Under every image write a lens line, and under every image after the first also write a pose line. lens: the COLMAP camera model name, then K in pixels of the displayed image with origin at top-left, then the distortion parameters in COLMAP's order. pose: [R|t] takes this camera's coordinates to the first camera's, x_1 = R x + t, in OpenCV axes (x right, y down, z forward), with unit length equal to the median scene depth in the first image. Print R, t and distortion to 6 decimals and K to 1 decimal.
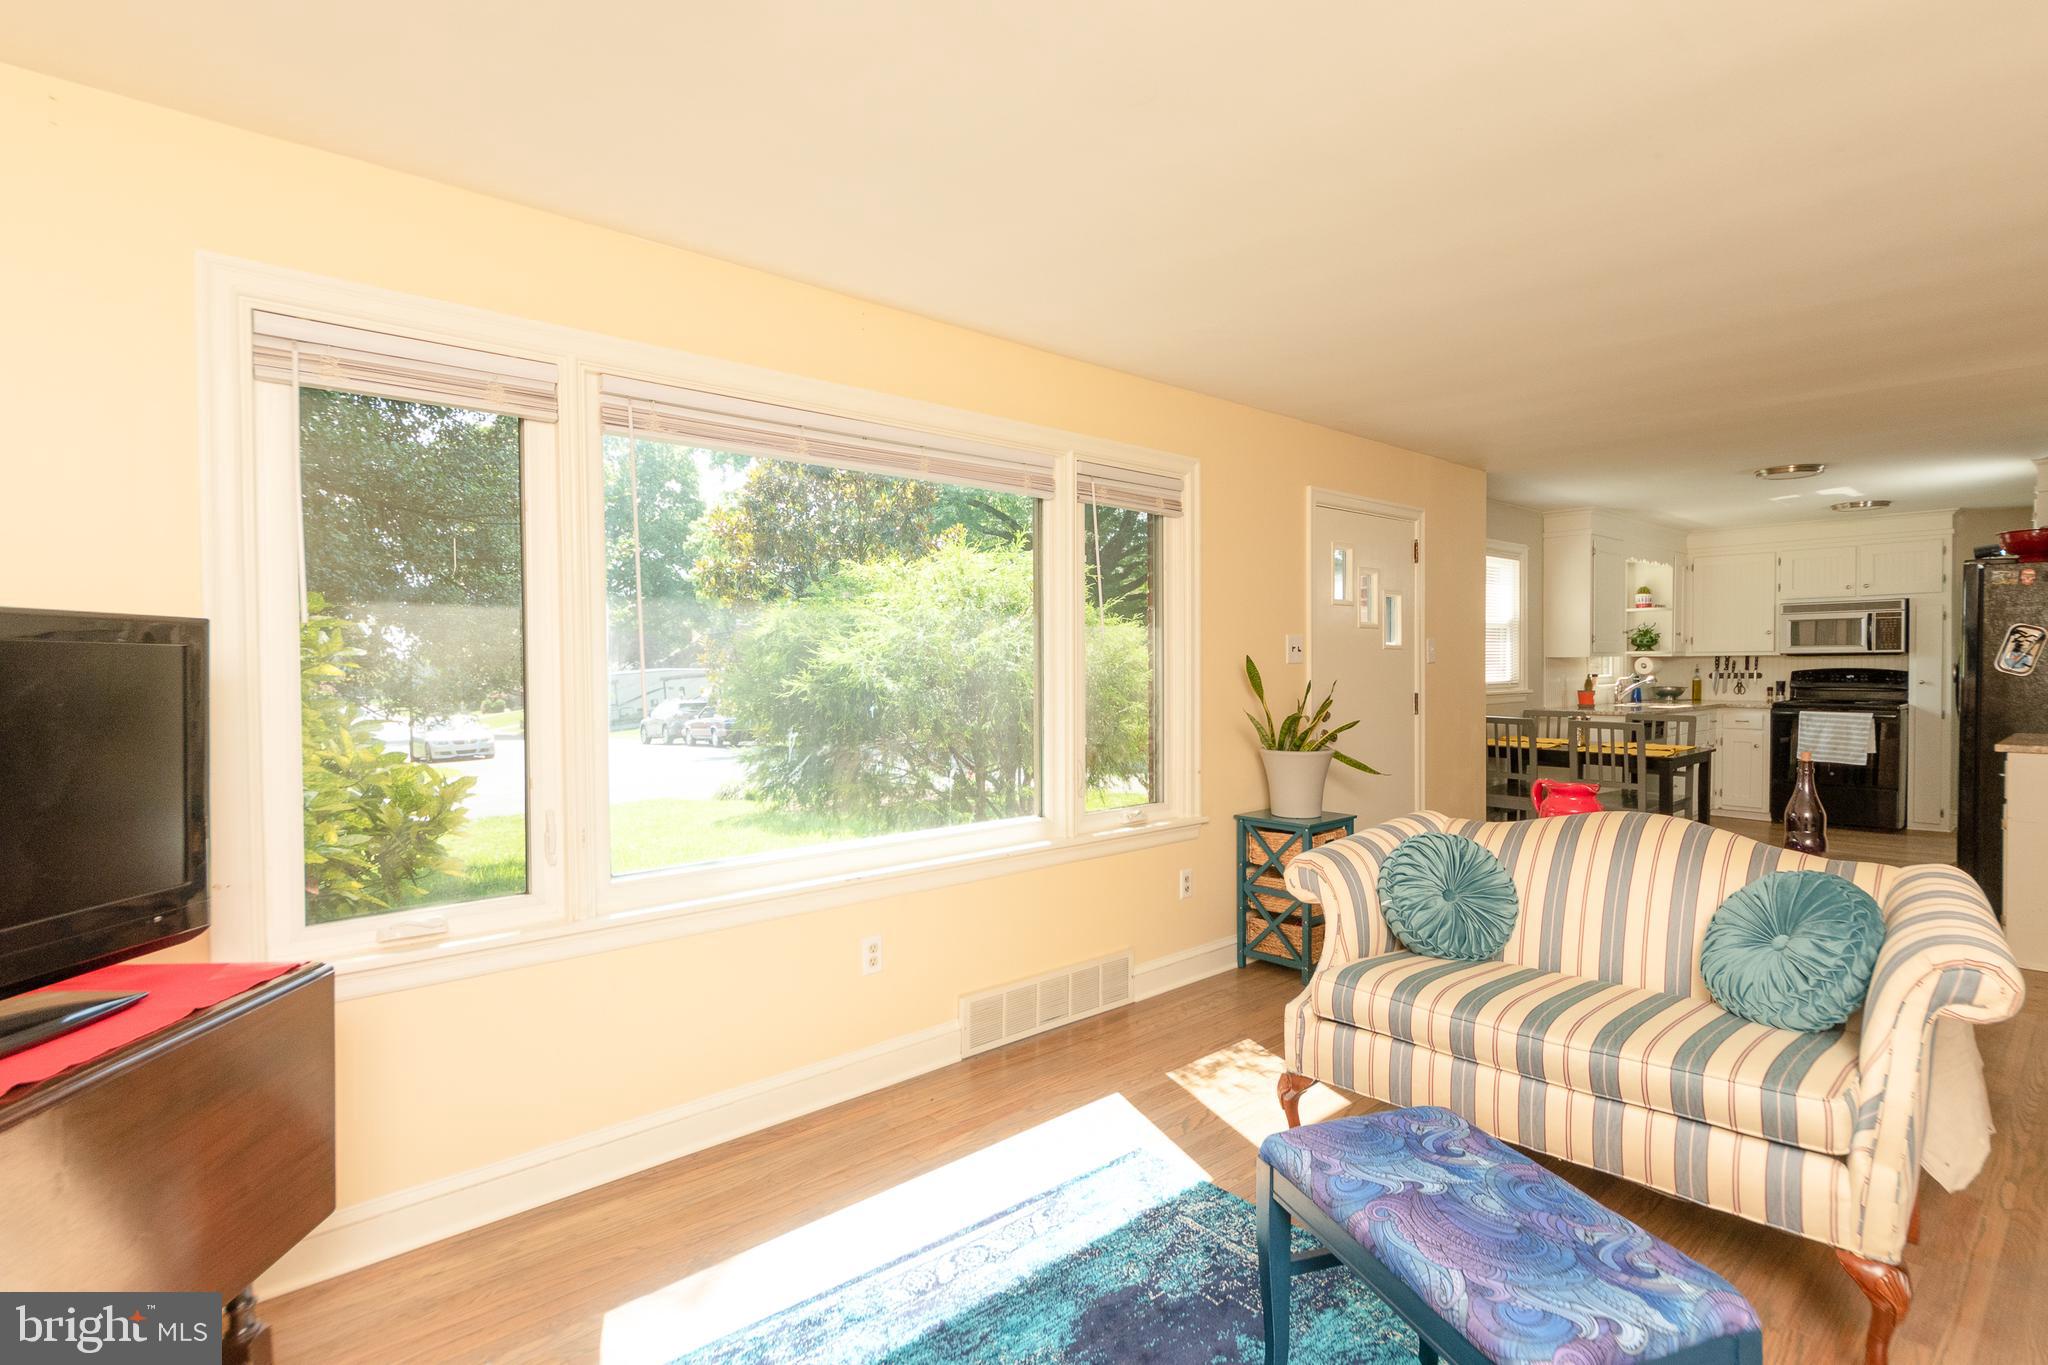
lens RADIAL K [[1014.7, 0, 1023.7], [0, 1014.7, 678.0], [0, 0, 1]] dist [-0.002211, -0.000621]
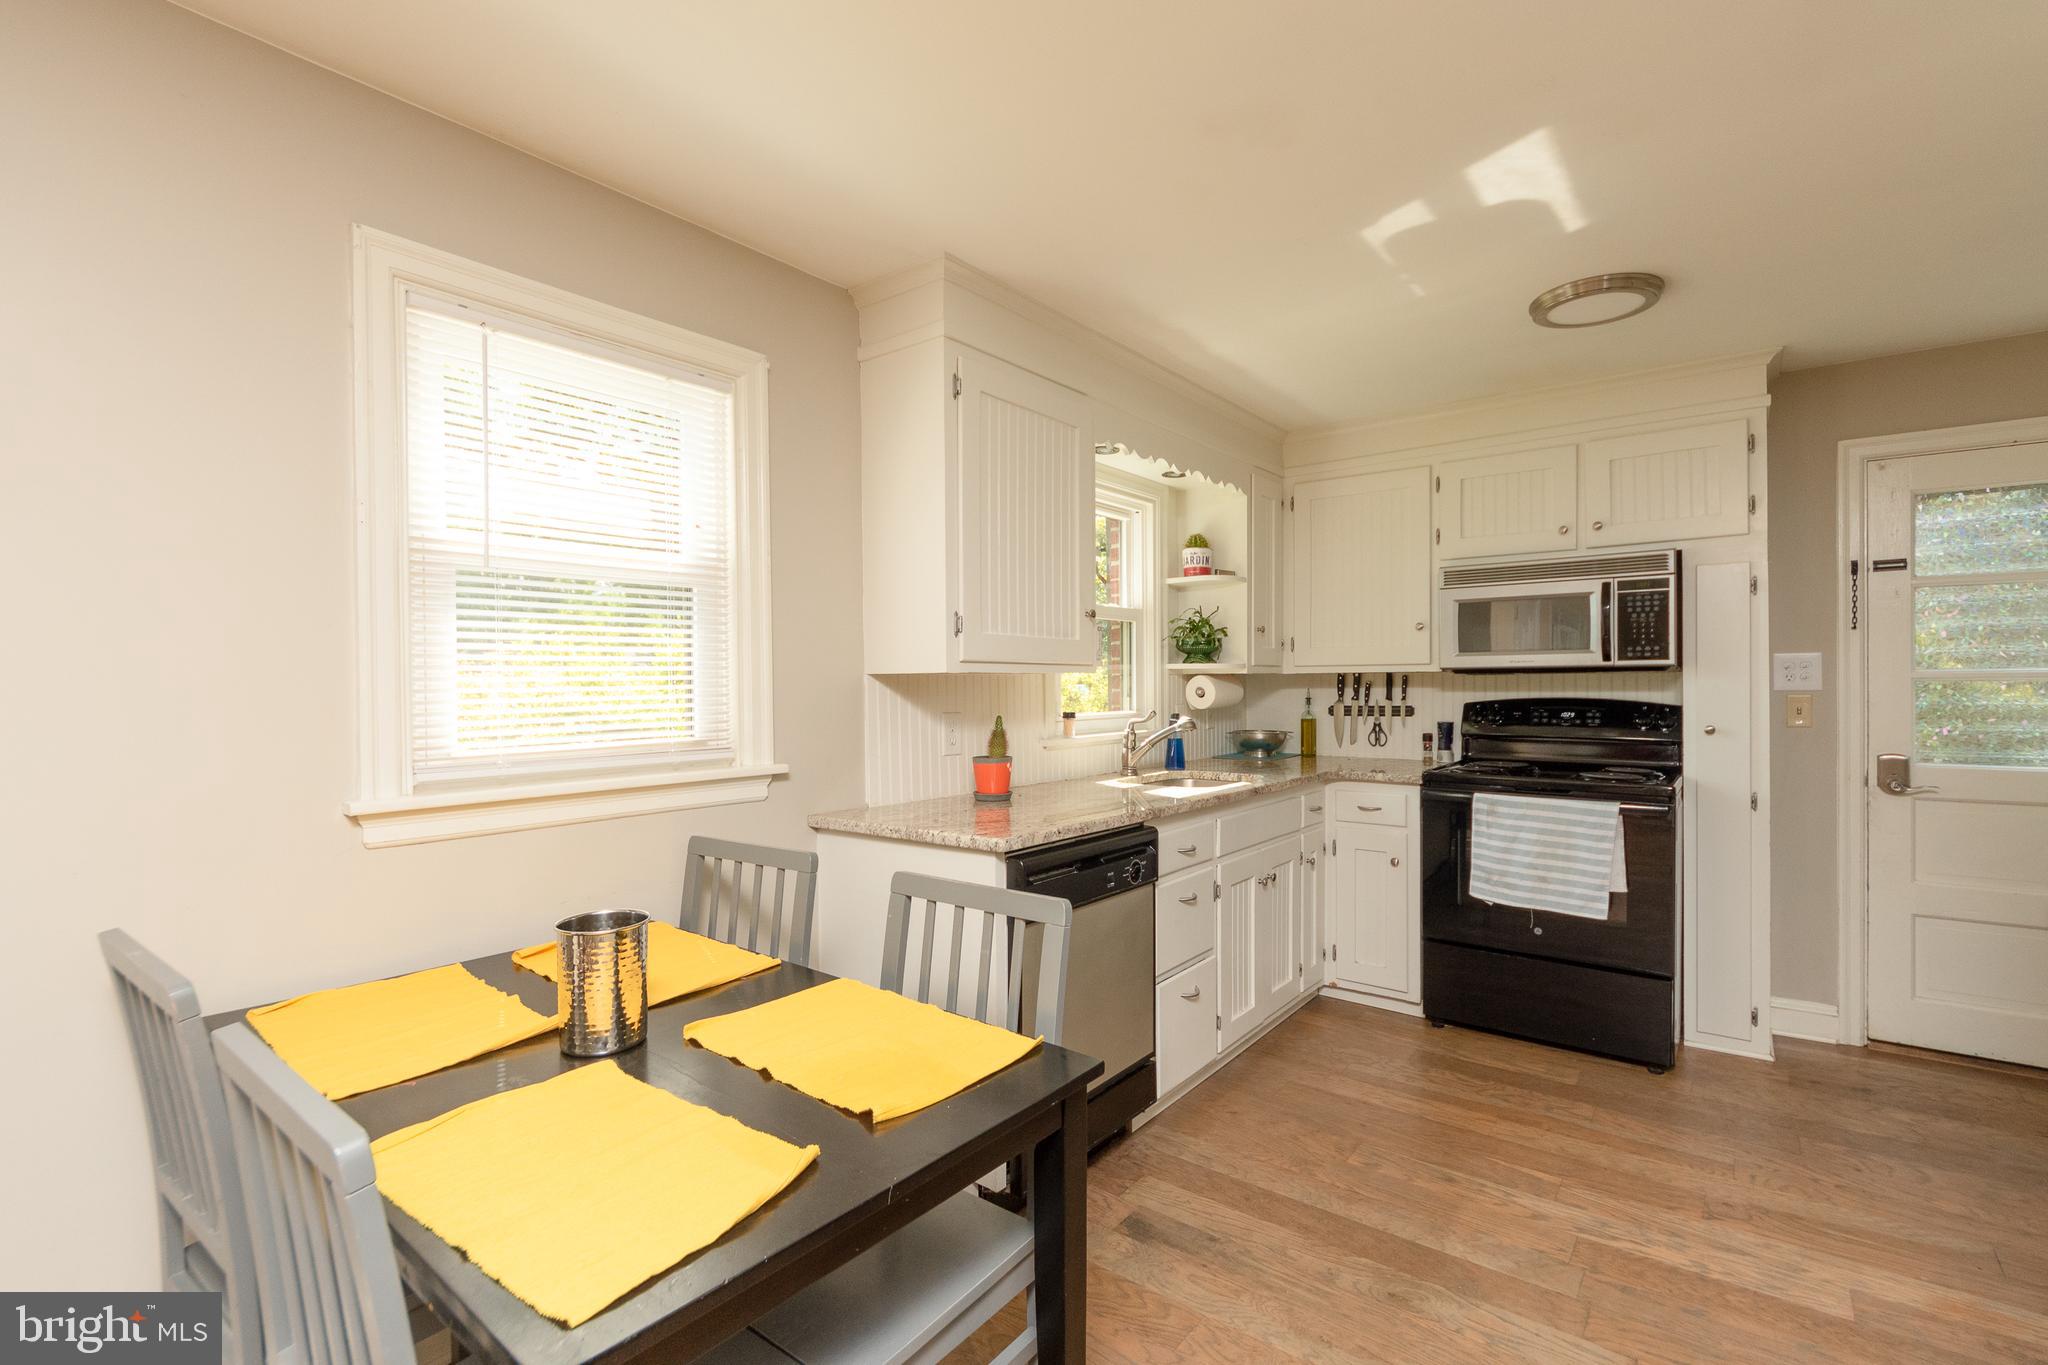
lens RADIAL K [[938.1, 0, 1027.2], [0, 938.1, 681.9], [0, 0, 1]] dist [0.002308, -0.001212]
pose [[0.983130, -0.000218, 0.182906, 0.470282], [0.002744, 0.999904, -0.013560, -0.011986], [-0.182886, 0.013833, 0.983037, 0.594735]]
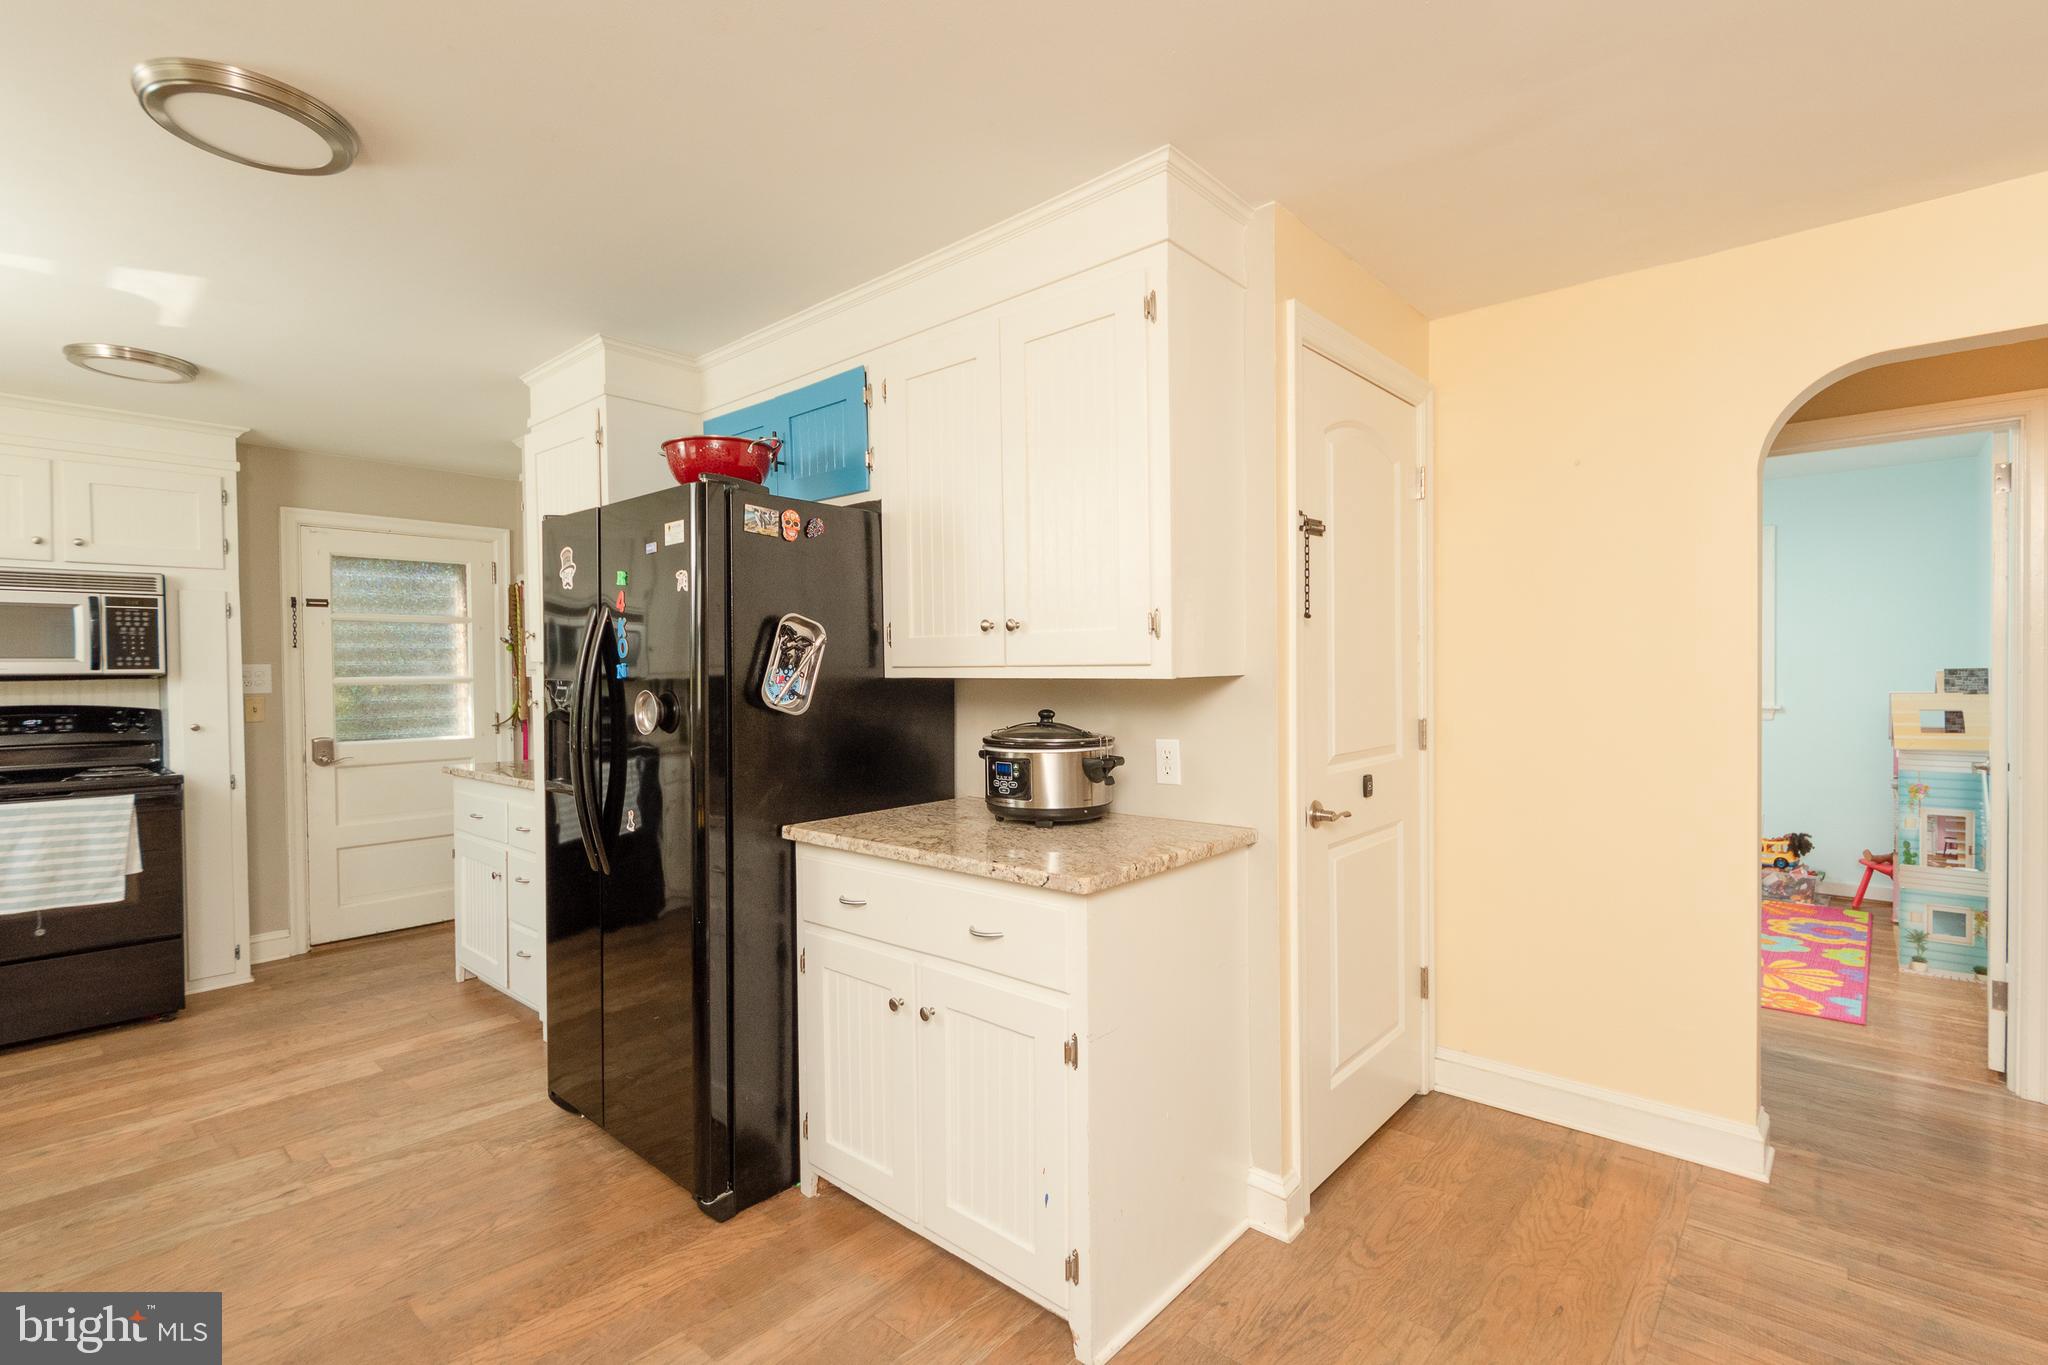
lens RADIAL K [[938.1, 0, 1038.7], [0, 938.1, 693.7], [0, 0, 1]] dist [0.002308, -0.001212]
pose [[-0.120824, -0.014933, 0.992562, 0.297696], [0.025012, 0.999524, 0.018083, -0.011470], [-0.992359, 0.027011, -0.120392, 0.562531]]
